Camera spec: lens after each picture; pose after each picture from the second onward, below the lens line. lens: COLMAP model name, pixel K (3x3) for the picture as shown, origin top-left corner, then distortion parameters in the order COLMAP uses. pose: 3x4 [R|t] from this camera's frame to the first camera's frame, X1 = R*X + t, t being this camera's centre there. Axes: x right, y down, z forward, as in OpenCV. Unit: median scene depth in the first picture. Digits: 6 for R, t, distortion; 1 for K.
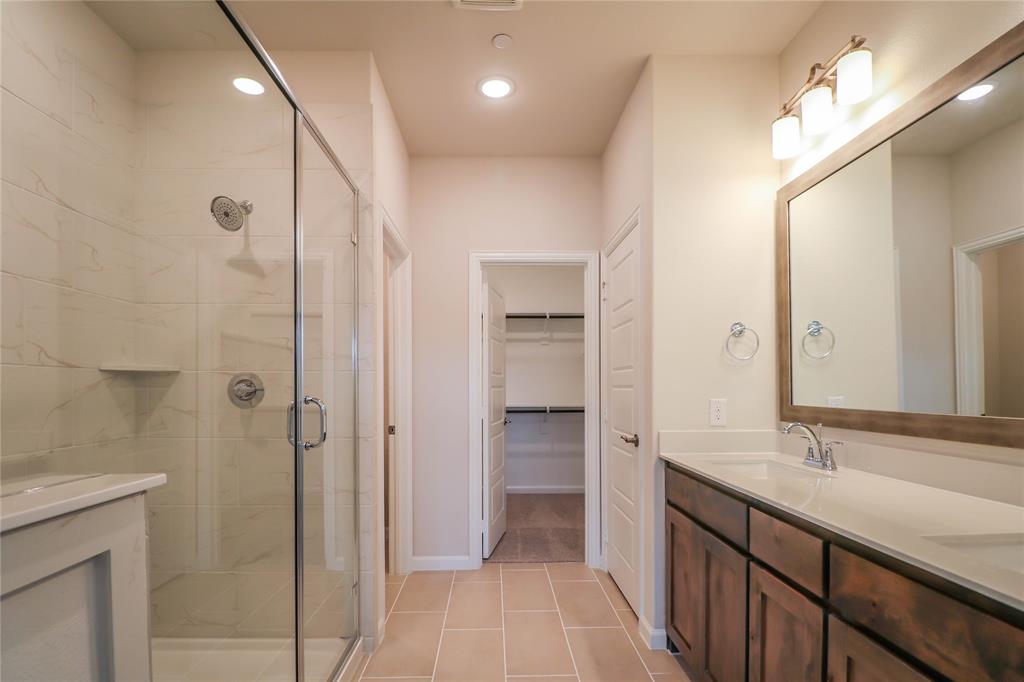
lens RADIAL K [[491.2, 0, 509.6], [0, 491.2, 382.2], [0, 0, 1]] dist [-0.014944, -0.001303]
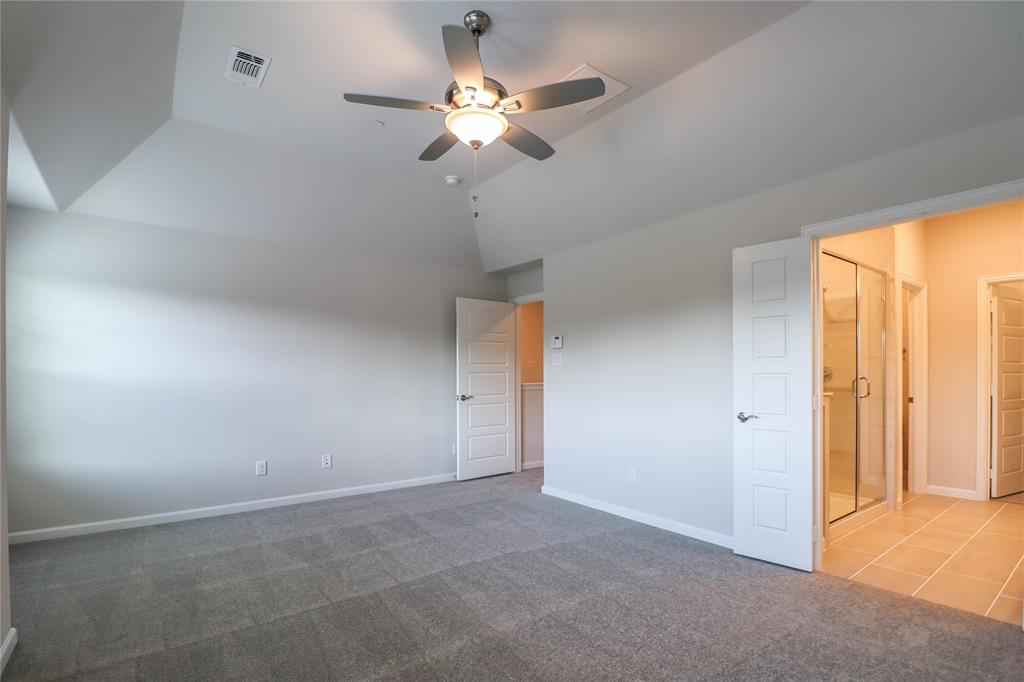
lens RADIAL K [[491.2, 0, 509.6], [0, 491.2, 382.2], [0, 0, 1]] dist [-0.014944, -0.001303]
pose [[0.576285, 0.012728, -0.817150, 0.287986], [0.012453, 0.999626, 0.024353, -0.013259], [0.817154, -0.024210, 0.575911, -0.934844]]
